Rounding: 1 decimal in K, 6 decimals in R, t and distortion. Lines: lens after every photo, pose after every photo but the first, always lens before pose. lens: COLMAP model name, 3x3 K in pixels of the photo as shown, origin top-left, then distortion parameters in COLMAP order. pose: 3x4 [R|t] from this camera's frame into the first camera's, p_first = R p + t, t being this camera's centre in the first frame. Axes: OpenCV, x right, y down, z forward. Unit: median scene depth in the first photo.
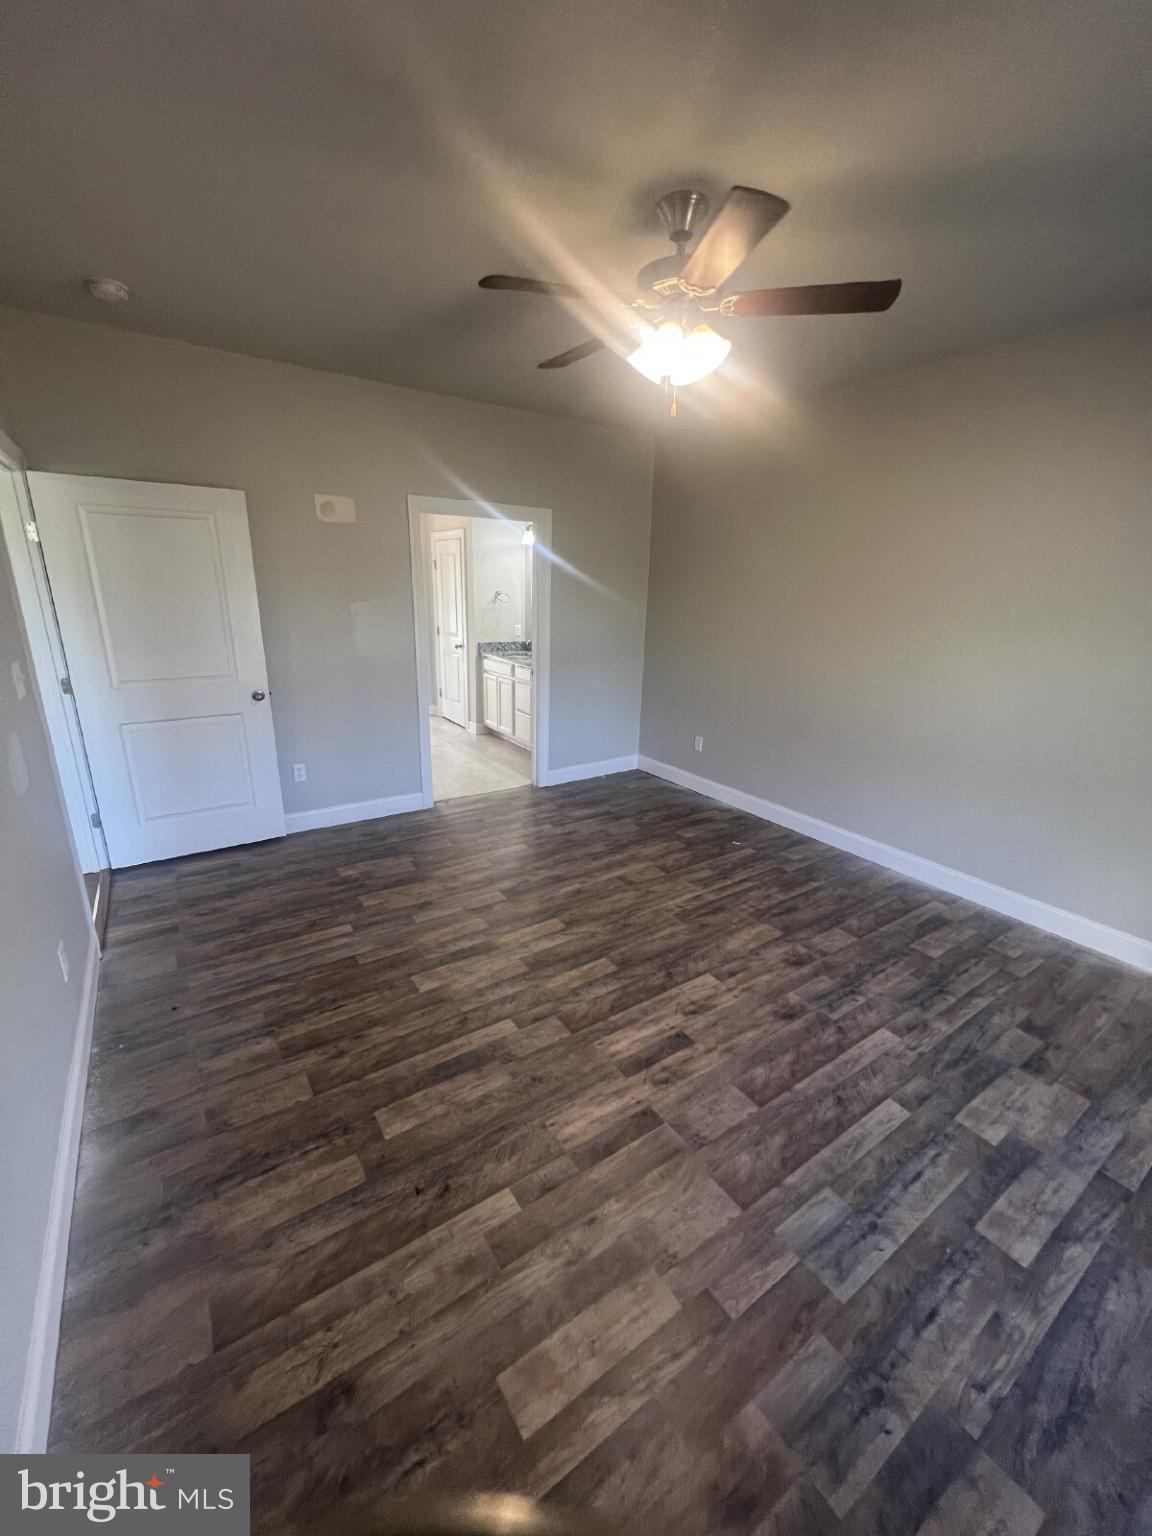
lens RADIAL K [[613.4, 0, 575.7], [0, 613.4, 764.7], [0, 0, 1]] dist [-0.000586, -0.000230]
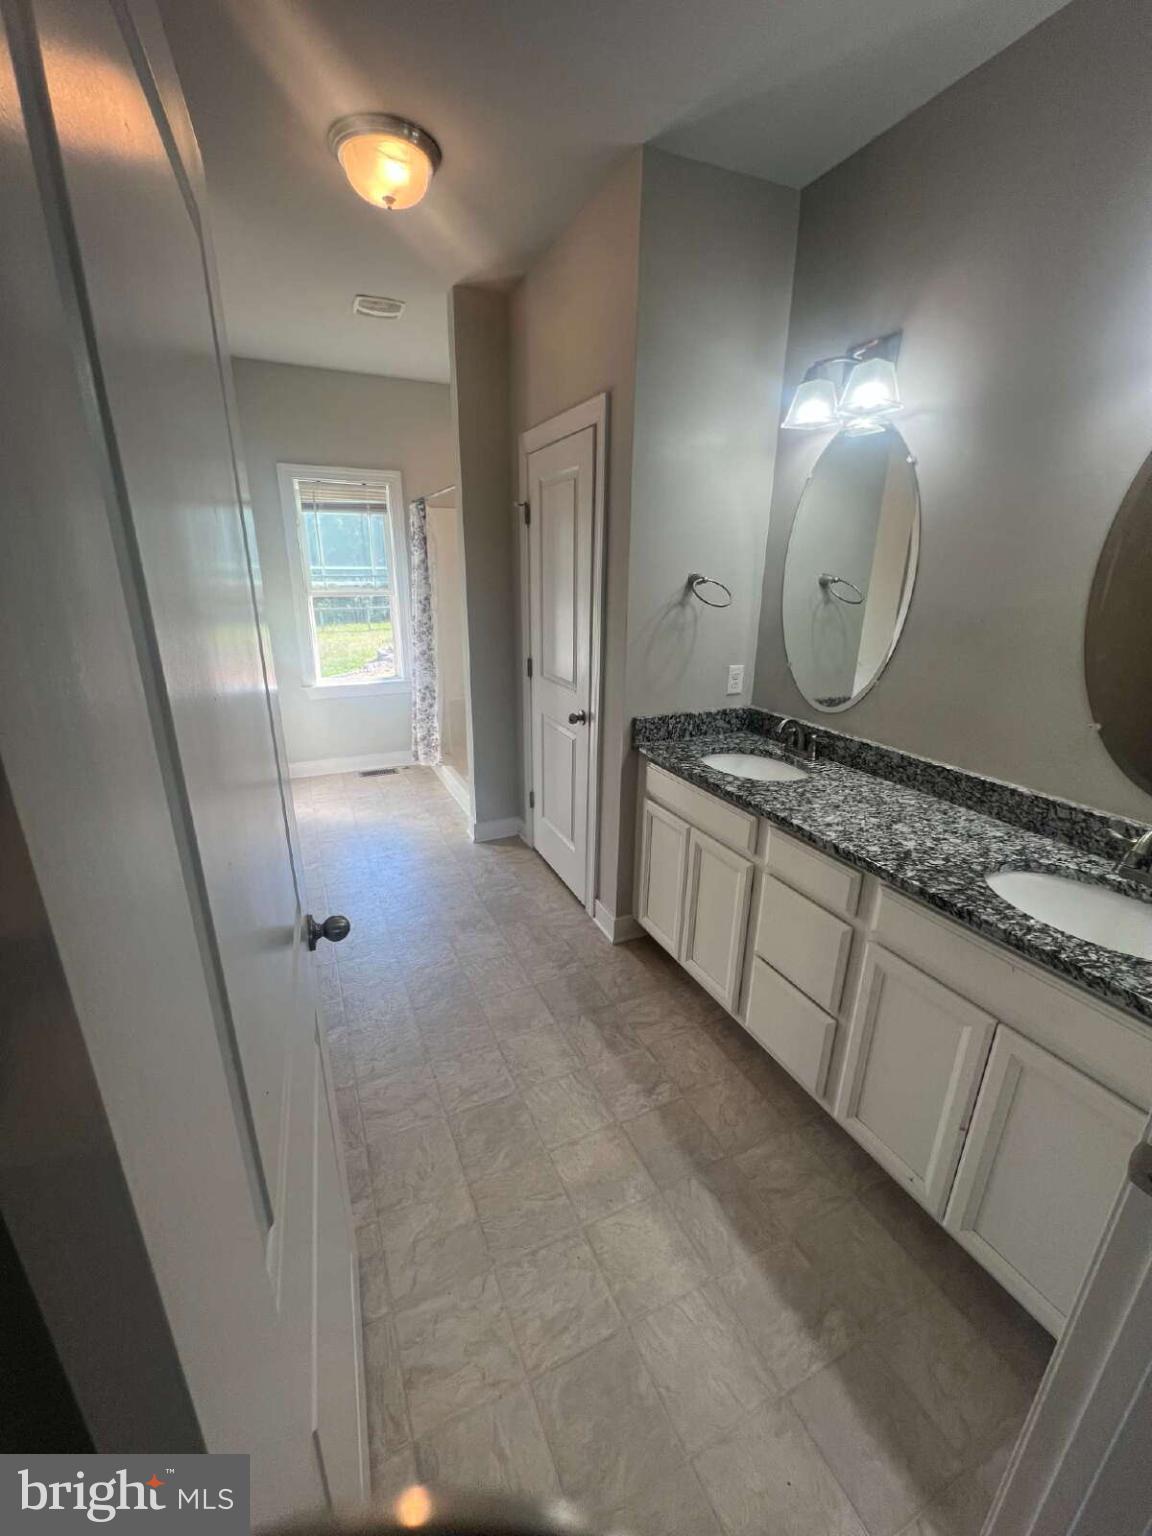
lens RADIAL K [[613.4, 0, 575.7], [0, 613.4, 764.7], [0, 0, 1]] dist [-0.000586, -0.000230]
pose [[0.986962, 0.035528, -0.156986, -0.129520], [-0.032020, 0.999179, 0.024820, -0.172889], [0.157739, -0.019469, 0.987289, 0.613371]]
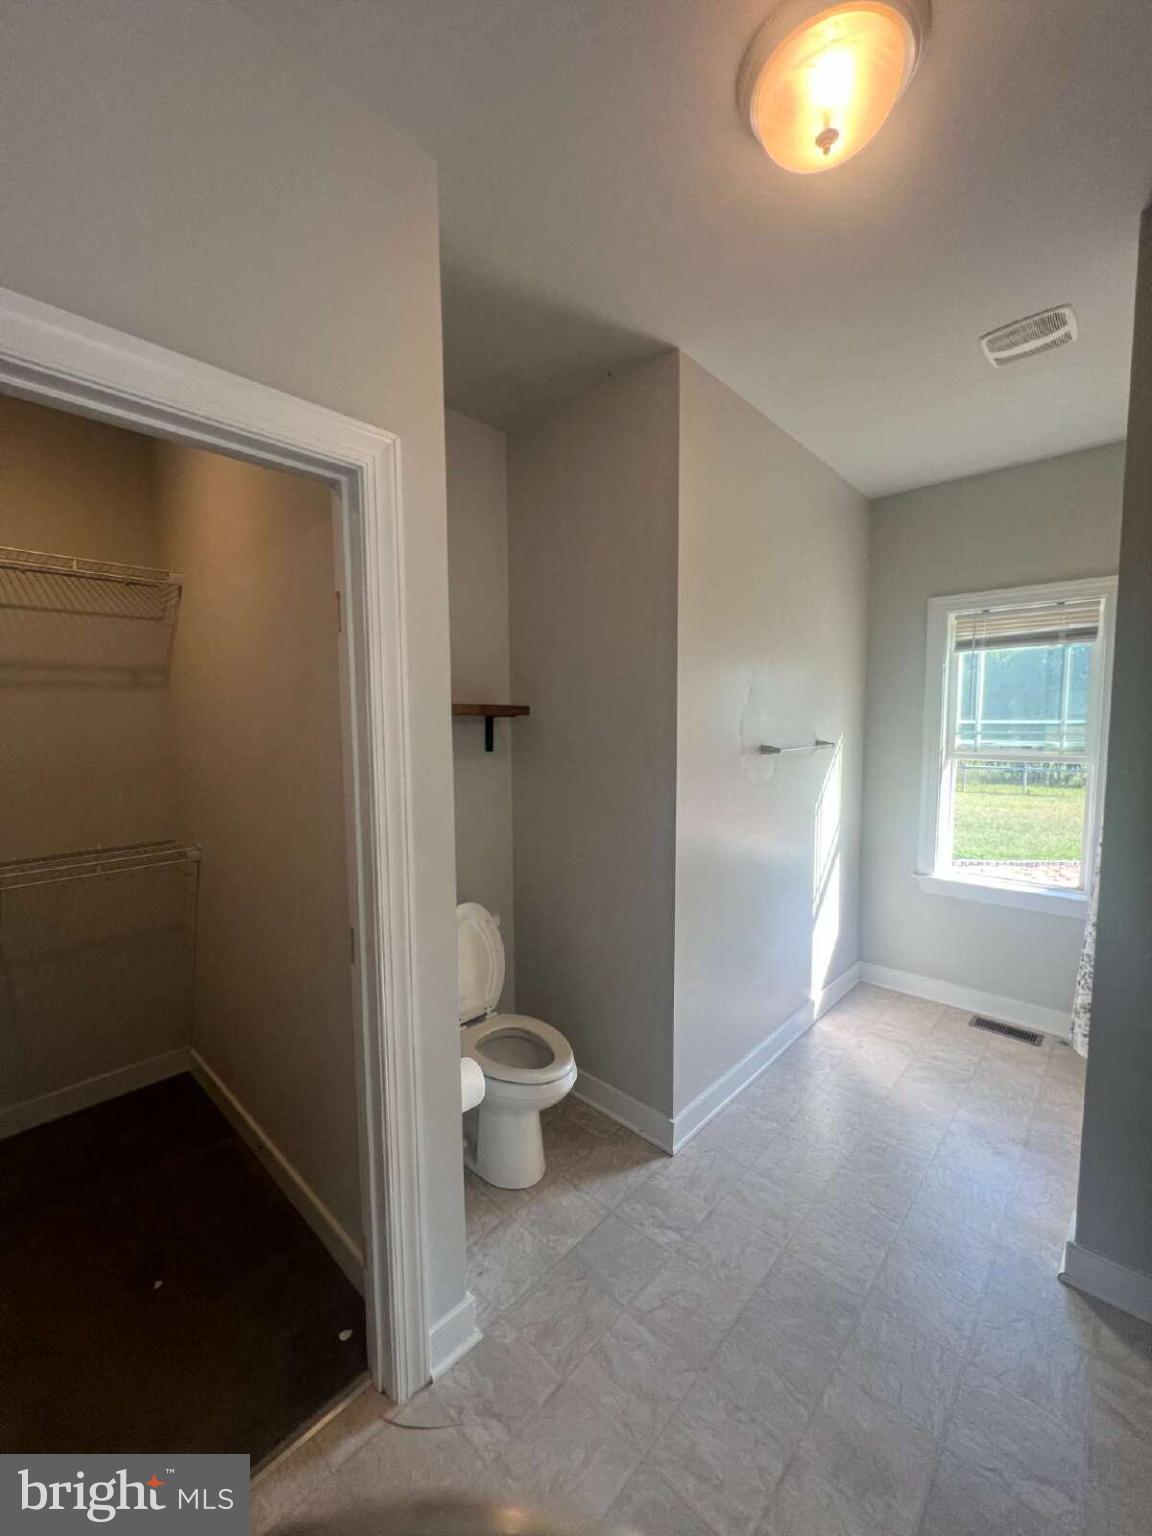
lens RADIAL K [[608.6, 0, 576.0], [0, 608.6, 768.0], [0, 0, 1]] dist [0.000601, 0.000087]
pose [[0.216882, 0.054635, -0.974668, -0.108057], [-0.267640, 0.963503, -0.005546, -0.239037], [0.938792, 0.262063, 0.223588, 0.836632]]
